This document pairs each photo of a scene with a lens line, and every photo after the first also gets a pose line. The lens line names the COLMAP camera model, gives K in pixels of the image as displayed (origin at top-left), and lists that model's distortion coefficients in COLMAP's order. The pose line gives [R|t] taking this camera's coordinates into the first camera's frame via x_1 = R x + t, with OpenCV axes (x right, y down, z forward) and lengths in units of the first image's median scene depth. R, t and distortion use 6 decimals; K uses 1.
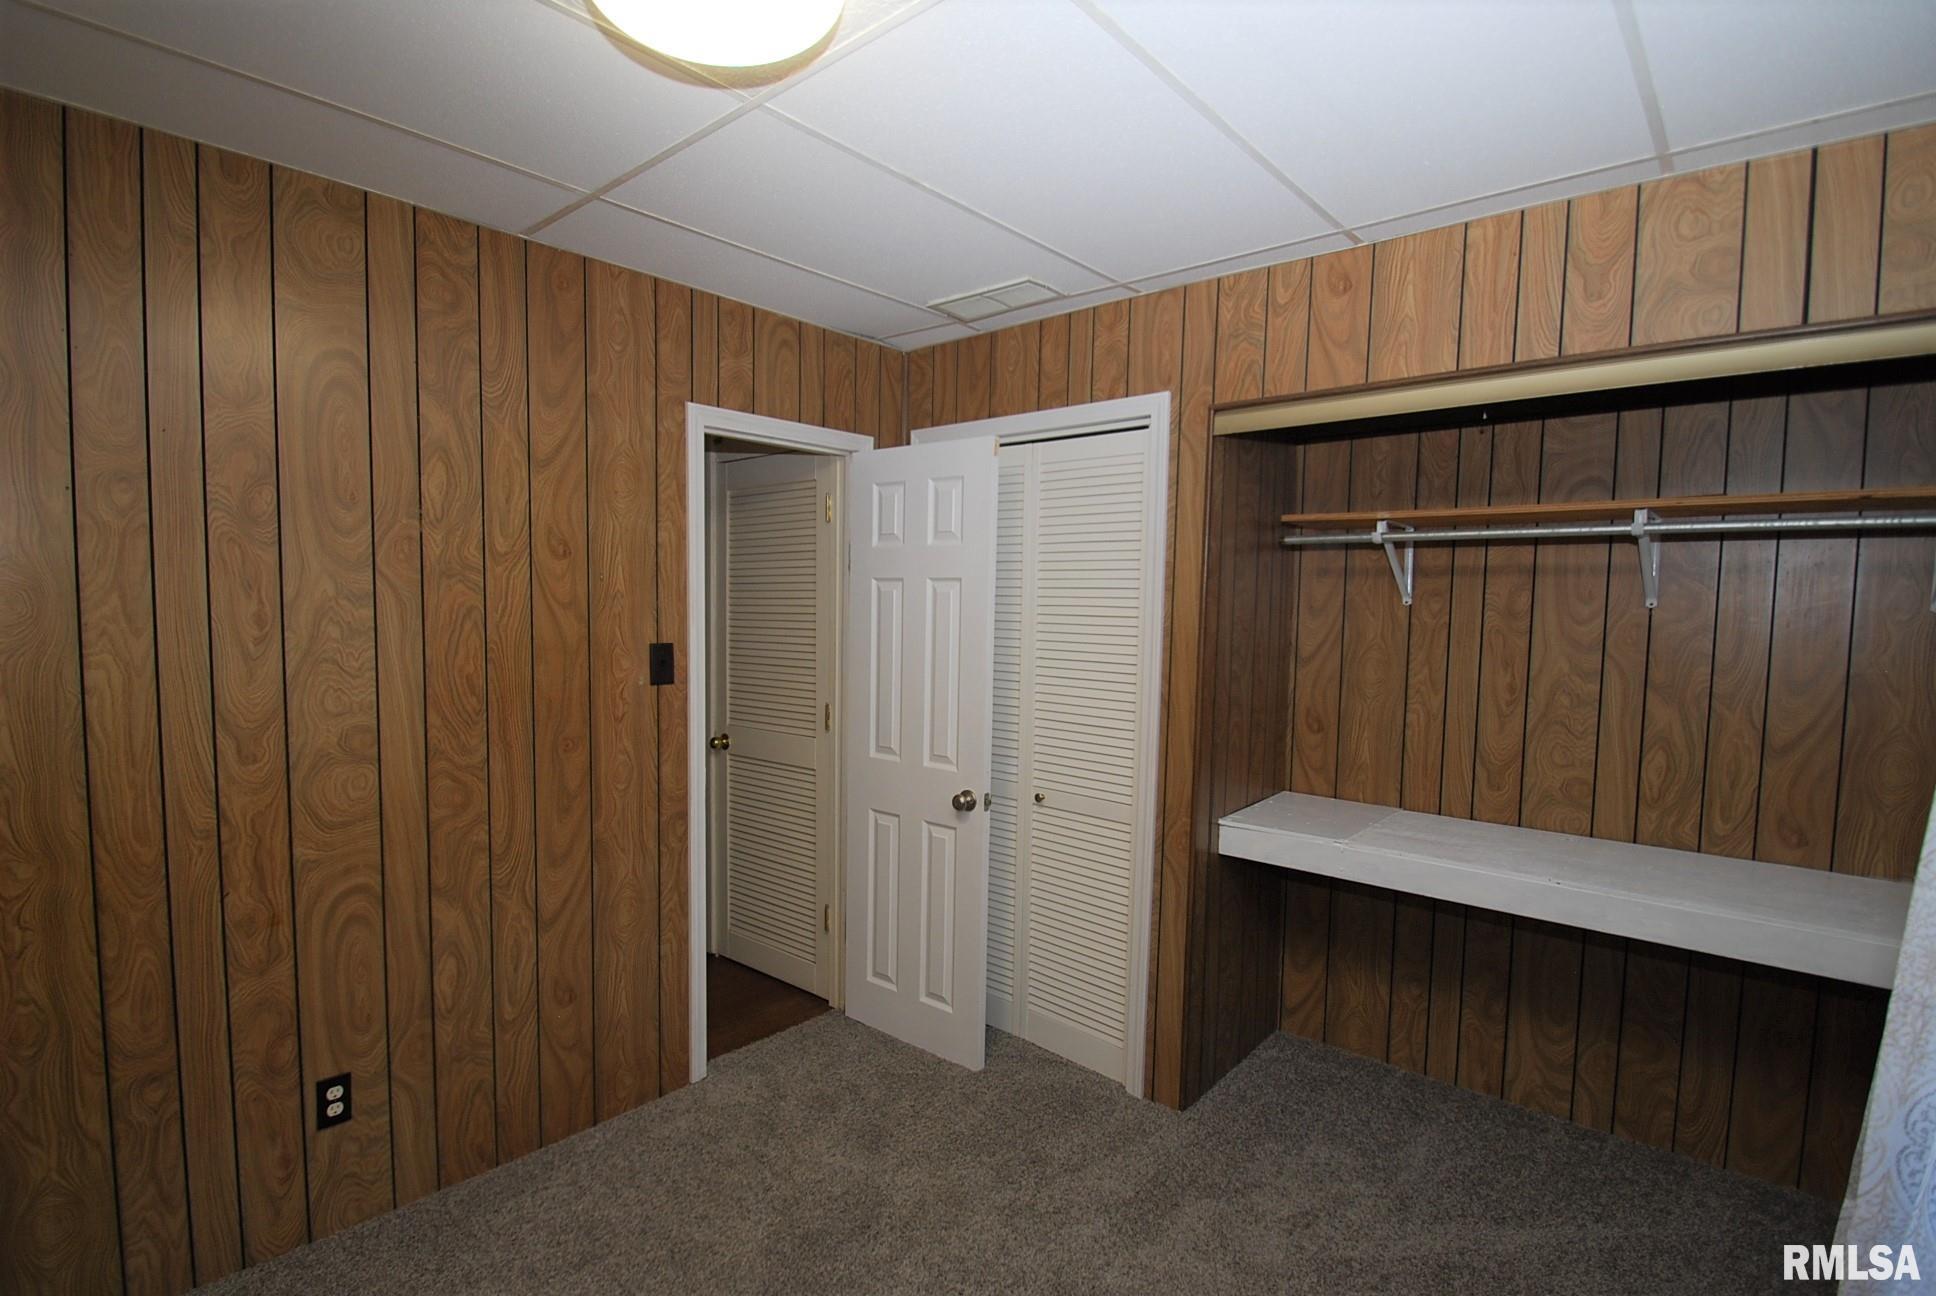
lens RADIAL K [[937.6, 0, 962.0], [0, 937.6, 673.9], [0, 0, 1]] dist [0.000608, -0.016273]
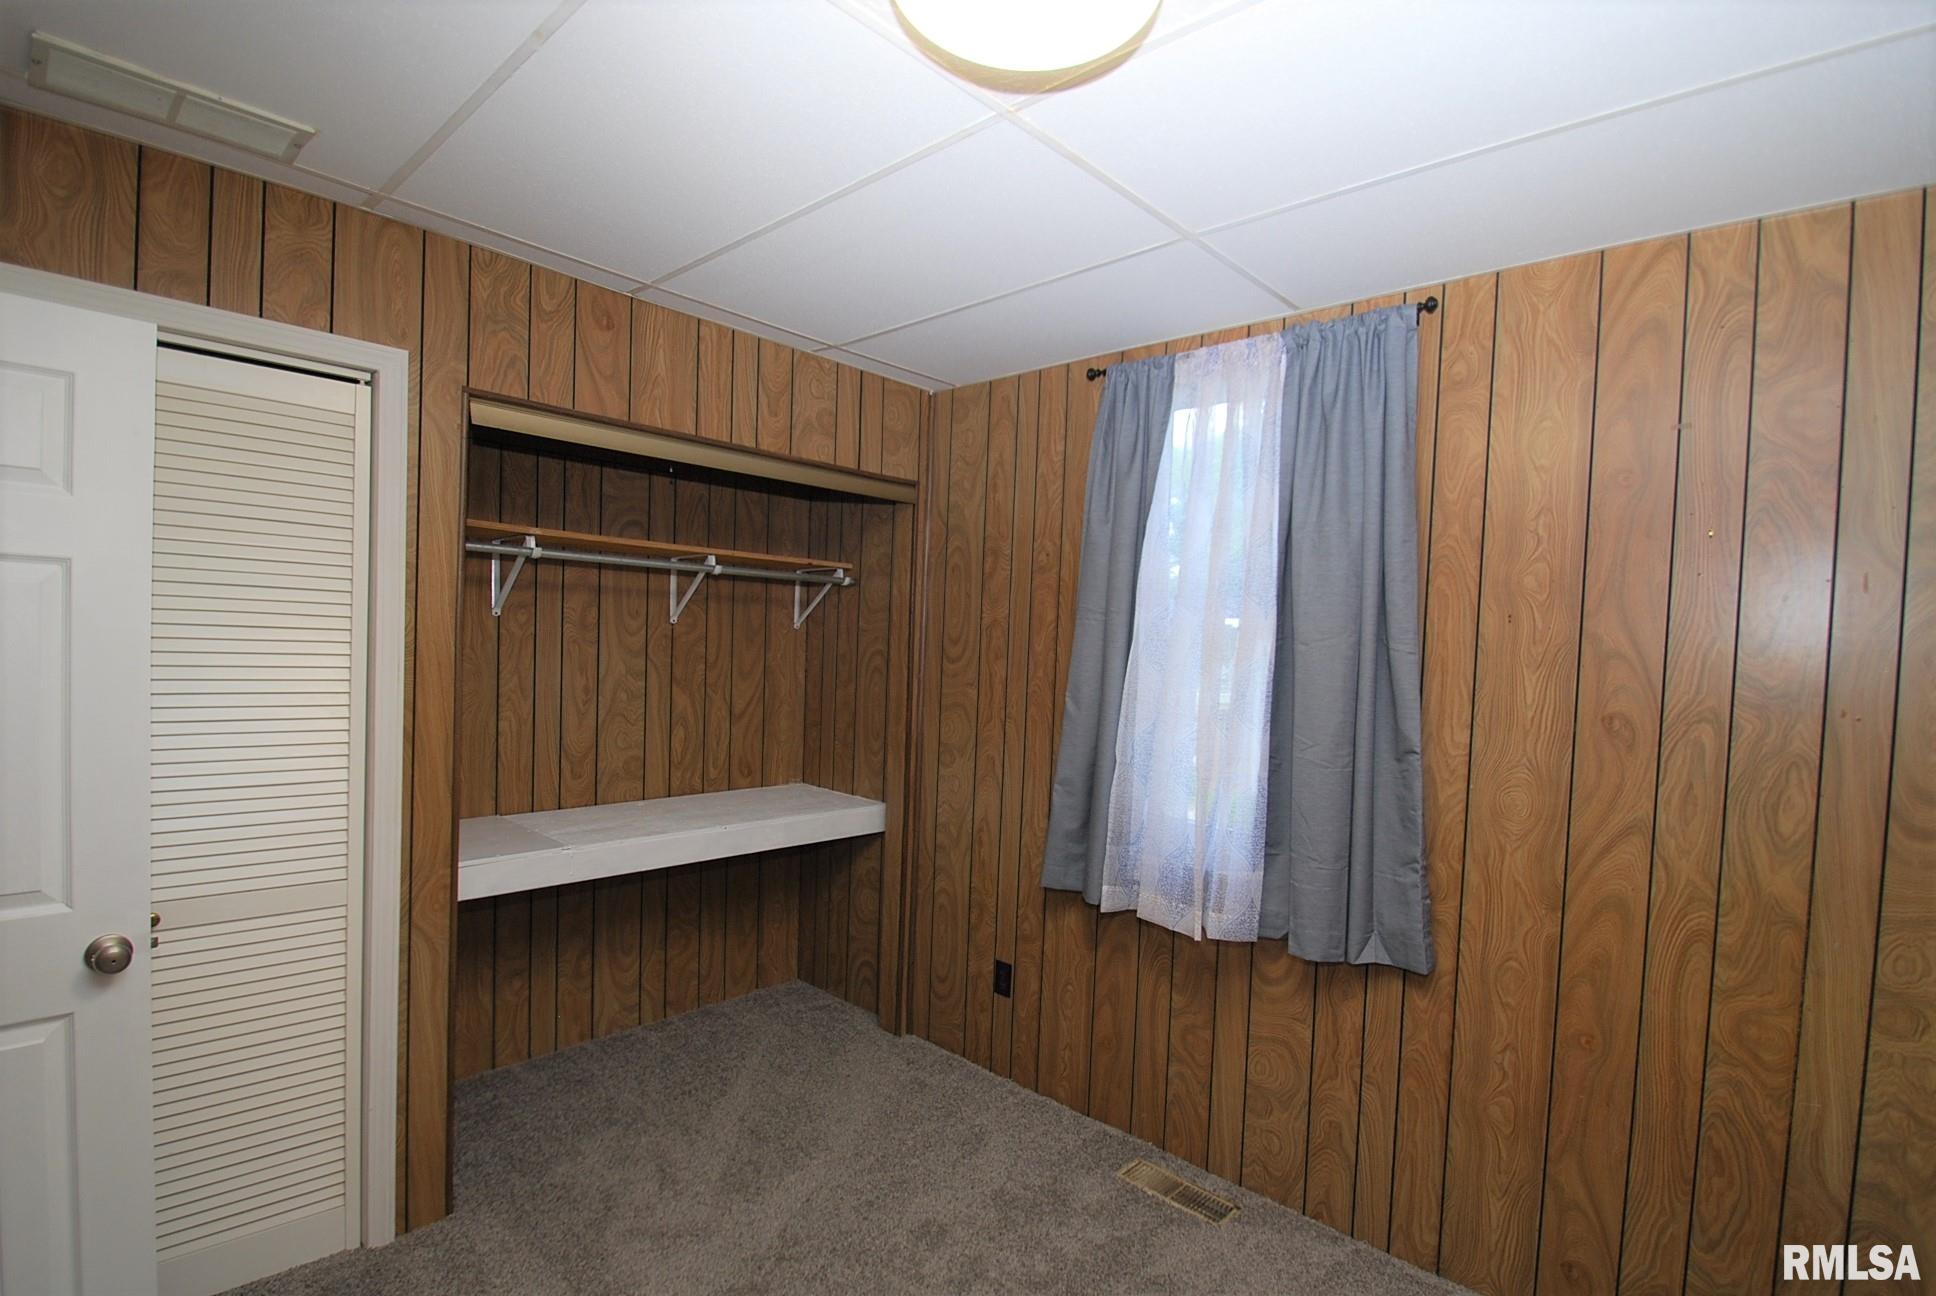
lens RADIAL K [[937.6, 0, 962.0], [0, 937.6, 673.9], [0, 0, 1]] dist [0.000608, -0.016273]
pose [[0.010959, -0.050840, 0.998647, -0.592175], [0.035272, 0.998105, 0.050425, -0.047850], [-0.999318, 0.034672, 0.012731, 0.524097]]
